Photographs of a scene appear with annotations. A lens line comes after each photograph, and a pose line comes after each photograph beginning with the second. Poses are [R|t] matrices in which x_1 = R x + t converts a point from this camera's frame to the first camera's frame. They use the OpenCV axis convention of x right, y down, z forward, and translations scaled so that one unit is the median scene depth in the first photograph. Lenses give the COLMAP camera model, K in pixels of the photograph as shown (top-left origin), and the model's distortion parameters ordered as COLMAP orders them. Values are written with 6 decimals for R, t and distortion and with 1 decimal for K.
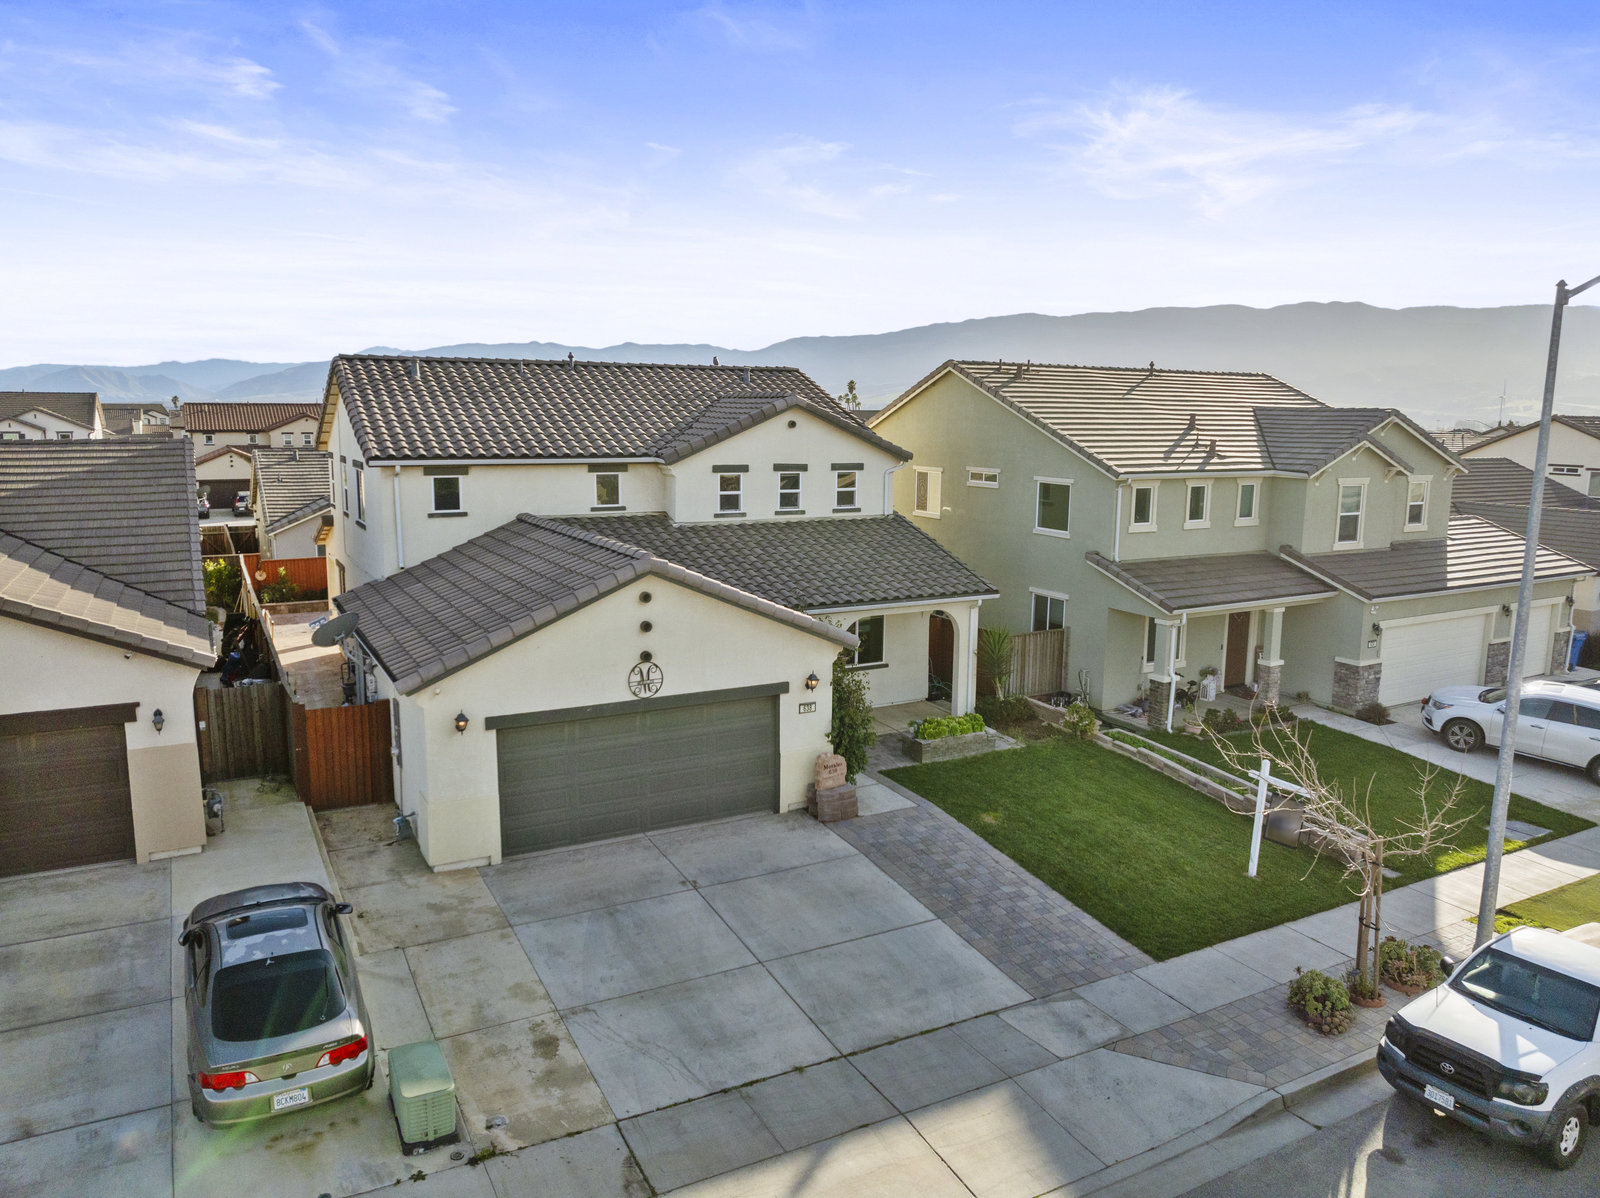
lens RADIAL K [[1114.0, 0, 800.3], [0, 1114.0, 597.8], [0, 0, 1]] dist [-0.044413, 0.015814]
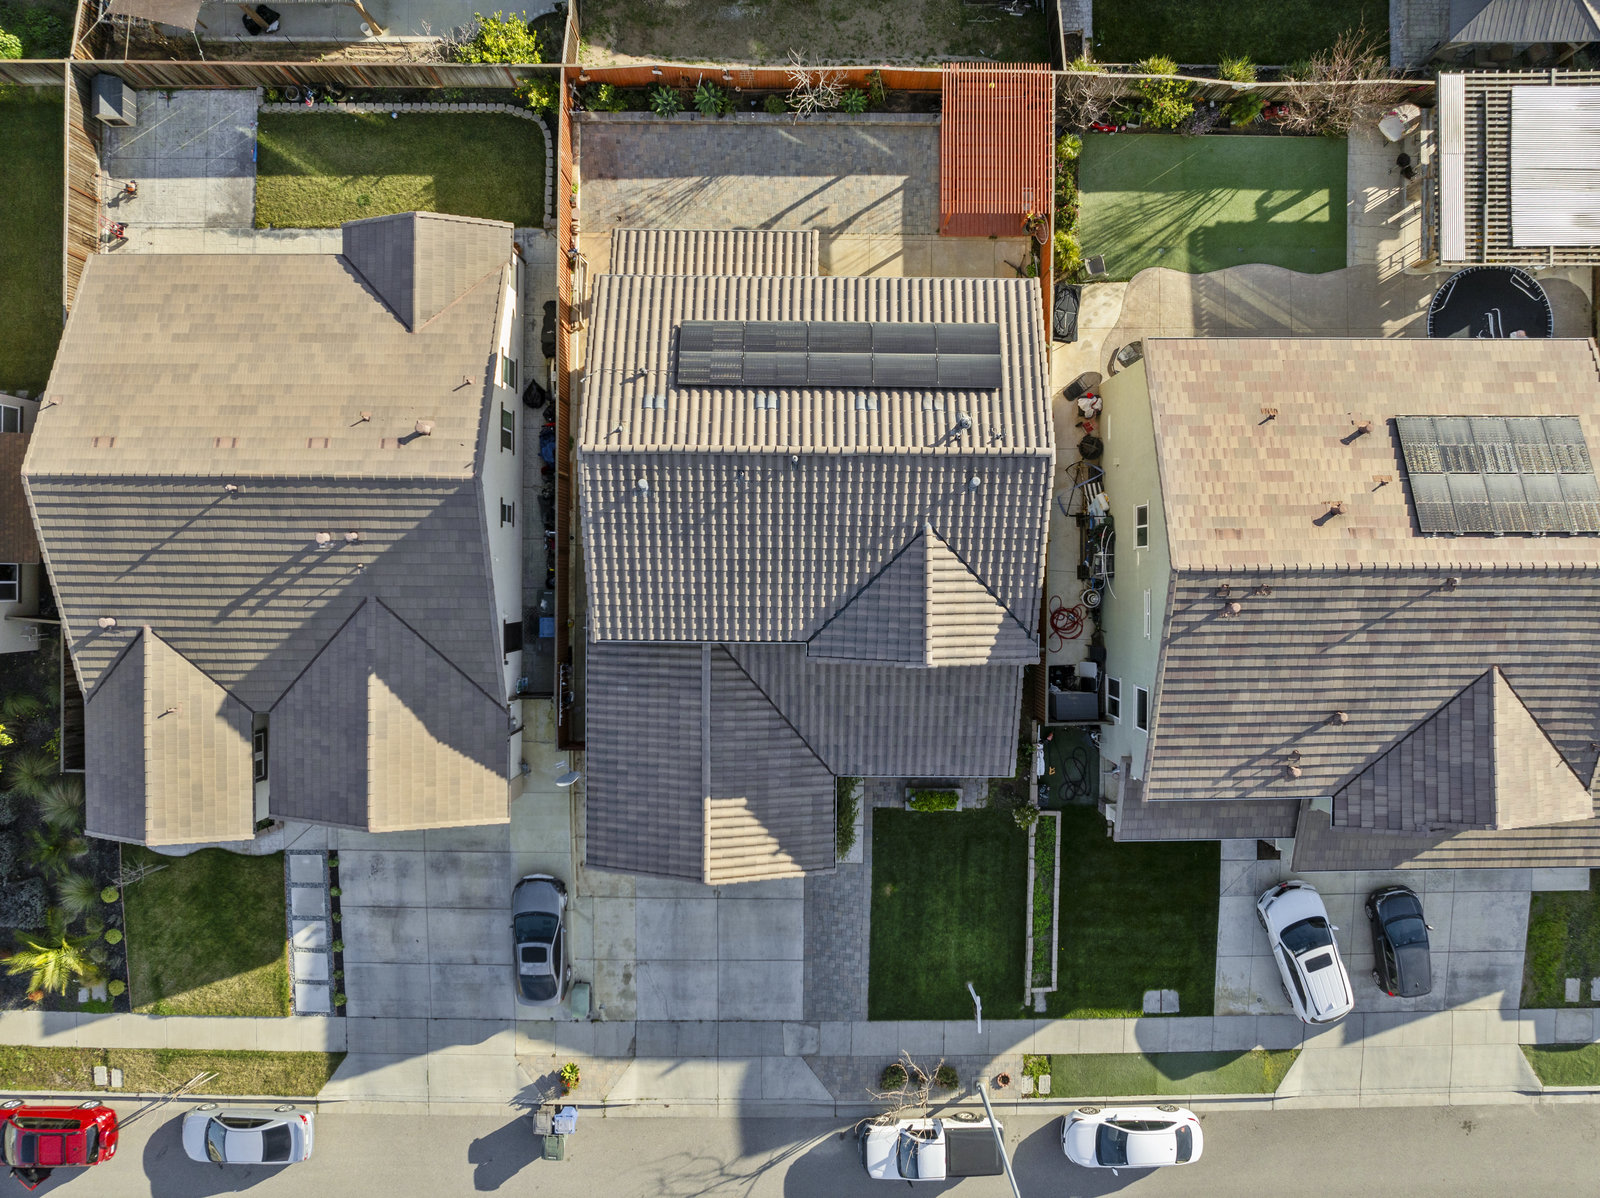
lens RADIAL K [[1114.0, 0, 807.4], [0, 1114.0, 601.8], [0, 0, 1]] dist [-0.044413, 0.015814]
pose [[0.874771, 0.484477, -0.007595, -0.179150], [-0.069530, 0.141026, 0.987561, -1.764450], [0.479522, -0.863362, 0.157051, 1.075213]]
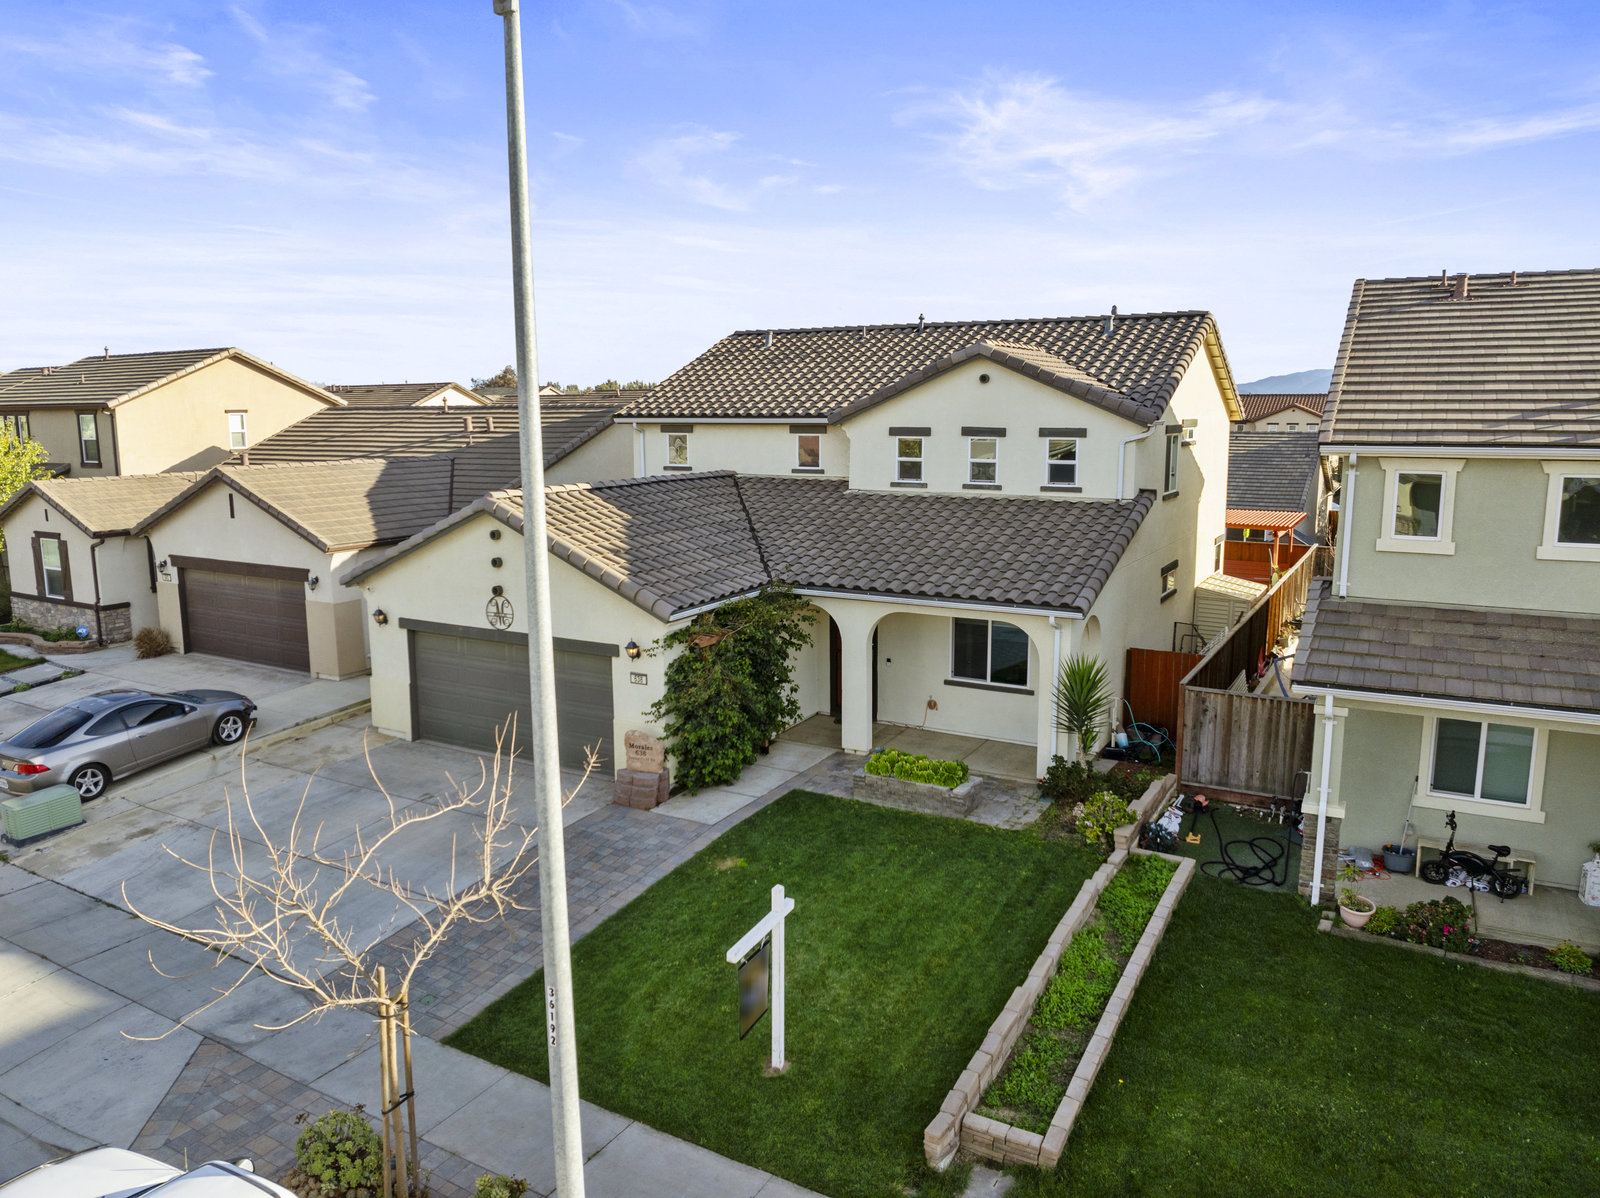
lens RADIAL K [[1114.0, 0, 807.4], [0, 1114.0, 599.5], [0, 0, 1]] dist [-0.044413, 0.015814]
pose [[0.528976, 0.129308, -0.838727, 0.845379], [-0.128676, 0.989117, 0.071339, -0.049367], [0.838824, 0.070188, 0.539859, 0.618789]]
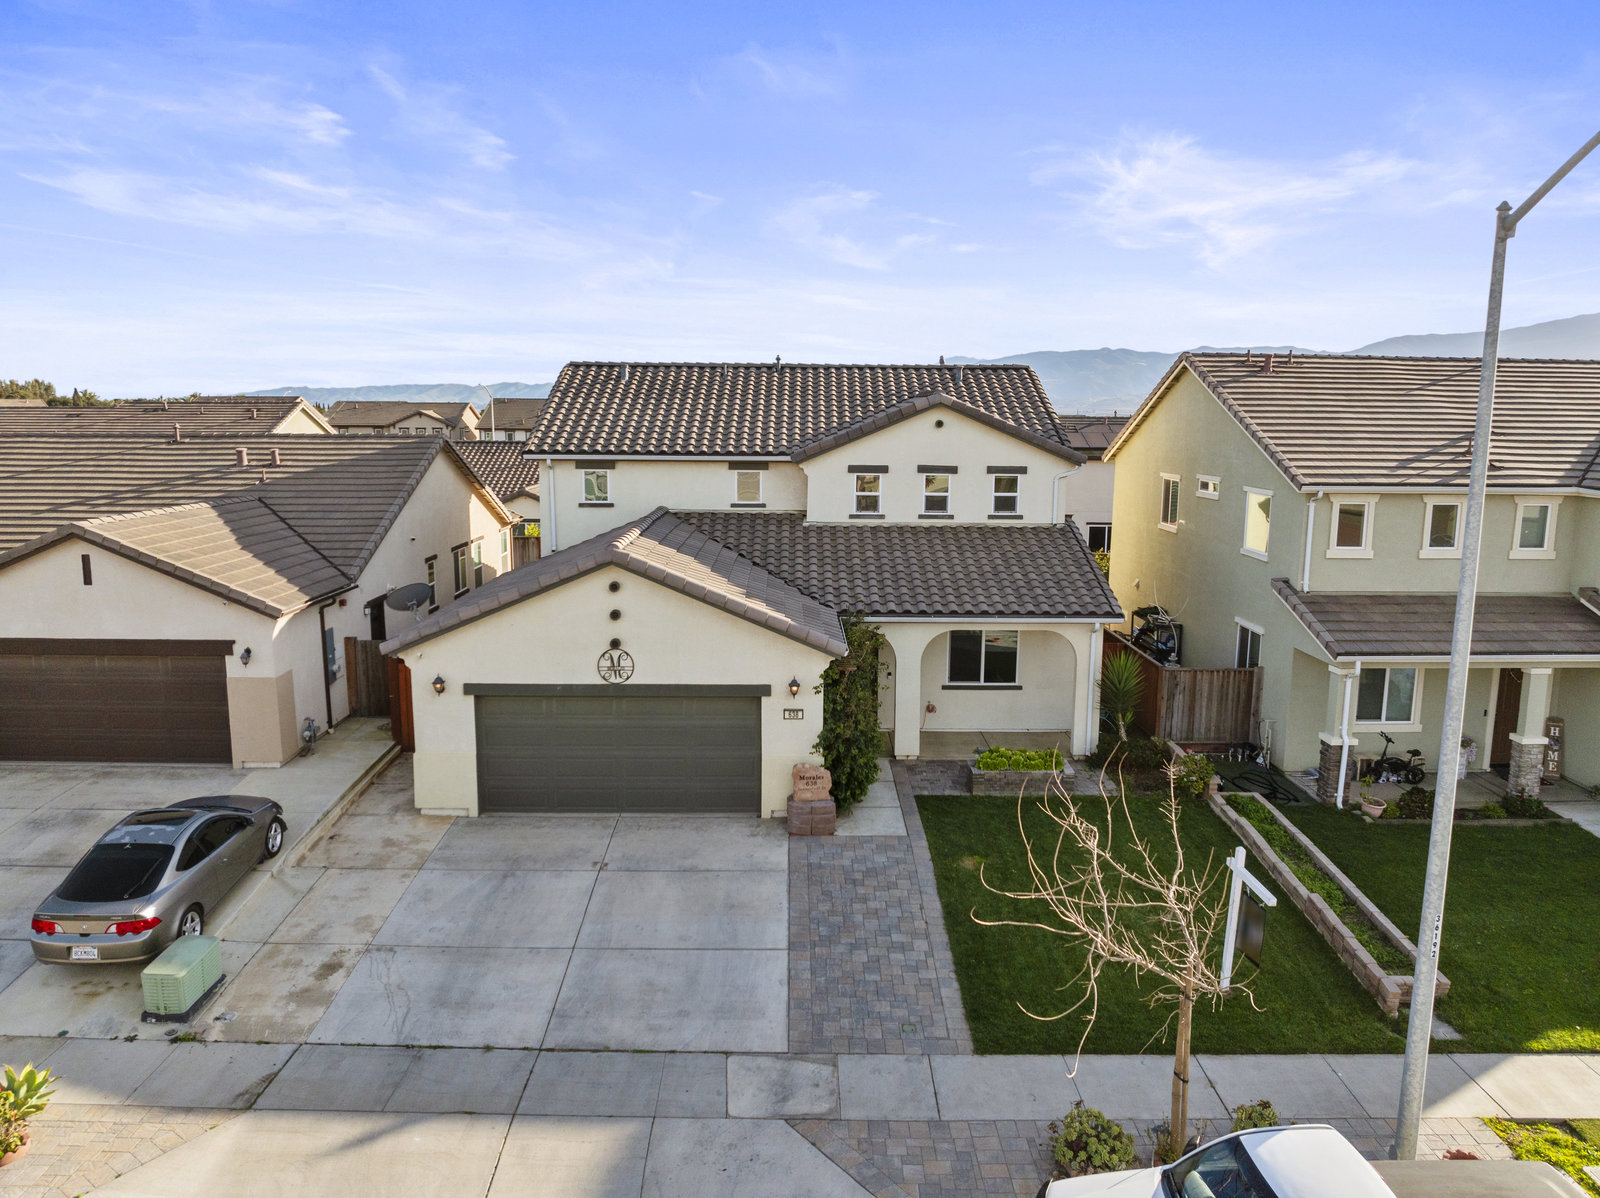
lens RADIAL K [[1114.0, 0, 804.0], [0, 1114.0, 593.8], [0, 0, 1]] dist [-0.044413, 0.015814]
pose [[0.883908, 0.070350, -0.462340, 0.456517], [-0.074336, 0.997187, 0.009616, -0.015636], [0.461716, 0.025869, 0.886651, 0.143788]]
